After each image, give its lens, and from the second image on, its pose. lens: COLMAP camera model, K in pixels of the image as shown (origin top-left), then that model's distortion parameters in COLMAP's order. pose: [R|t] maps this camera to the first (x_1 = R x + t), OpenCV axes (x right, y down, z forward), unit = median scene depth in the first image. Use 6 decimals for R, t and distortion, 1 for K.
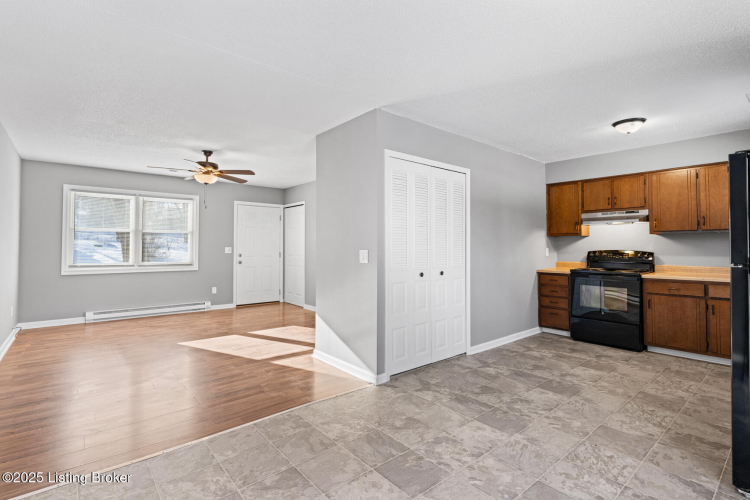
lens RADIAL K [[356.5, 0, 371.7], [0, 356.5, 239.0], [0, 0, 1]] dist [-0.009676, 0.000349]
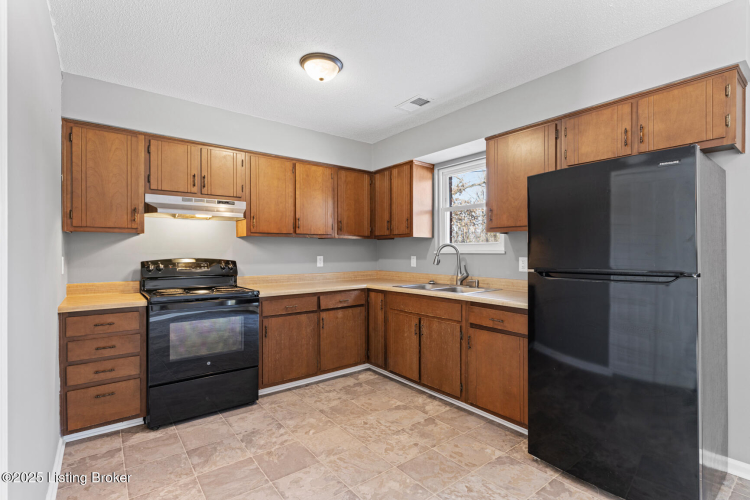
lens RADIAL K [[356.5, 0, 374.6], [0, 356.5, 256.1], [0, 0, 1]] dist [-0.009676, 0.000349]
pose [[0.032579, -0.013830, 0.999373, 0.069301], [-0.018432, 0.999726, 0.014435, 0.014787], [-0.999299, -0.018891, 0.032316, 0.837185]]
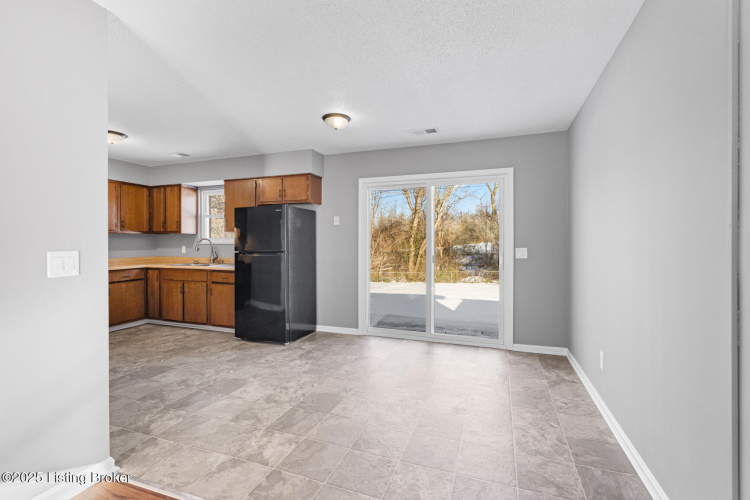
lens RADIAL K [[343.8, 0, 372.7], [0, 343.8, 246.5], [0, 0, 1]] dist [0.003946, 0.000357]
pose [[-0.494206, -0.010687, 0.869279, -0.614367], [-0.020068, 0.999798, 0.000883, 0.012728], [-0.869113, -0.017008, -0.494321, 0.780936]]
